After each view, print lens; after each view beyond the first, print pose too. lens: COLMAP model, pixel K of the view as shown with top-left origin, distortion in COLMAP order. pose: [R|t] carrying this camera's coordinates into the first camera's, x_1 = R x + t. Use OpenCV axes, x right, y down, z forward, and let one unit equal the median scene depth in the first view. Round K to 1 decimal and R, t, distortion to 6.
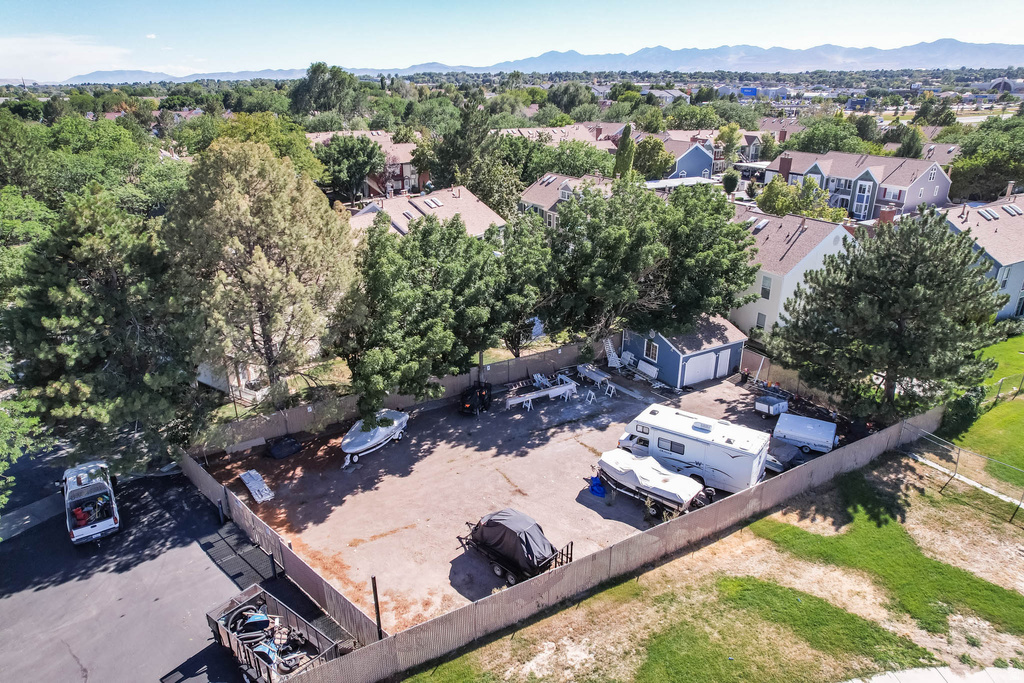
lens RADIAL K [[665.7, 0, 512.0], [0, 665.7, 341.5], [0, 0, 1]] dist [-0.087495, 0.081538]
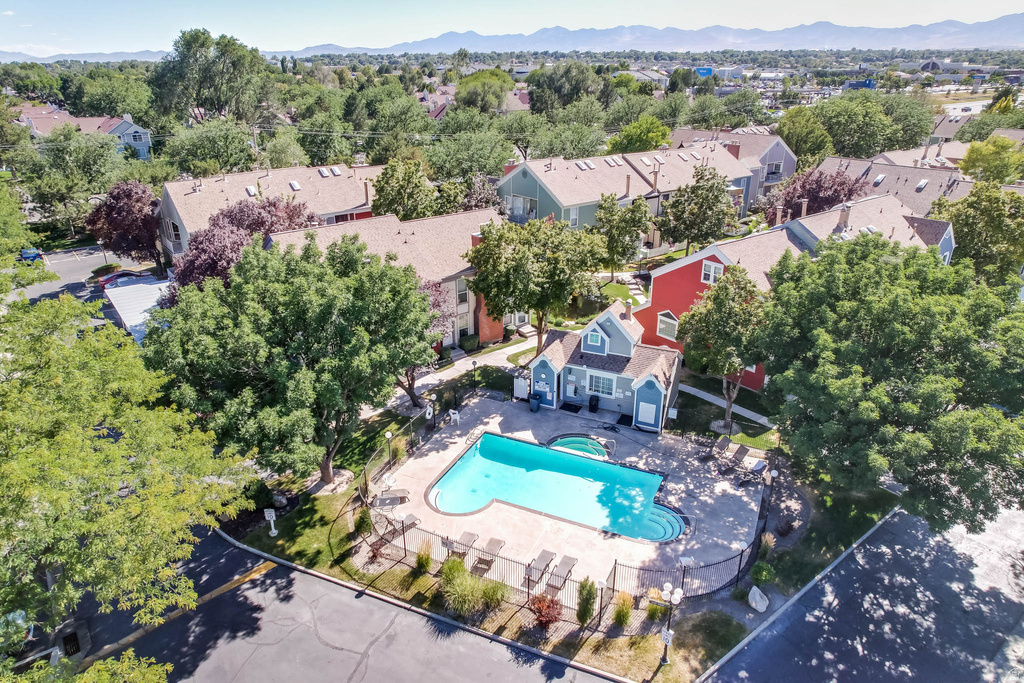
lens RADIAL K [[665.7, 0, 512.0], [0, 665.7, 341.5], [0, 0, 1]] dist [-0.087495, 0.081538]
pose [[0.990056, -0.057316, 0.128470, -0.083548], [0.054109, 0.998133, 0.028317, -0.117252], [-0.129853, -0.021084, 0.991309, 0.301419]]
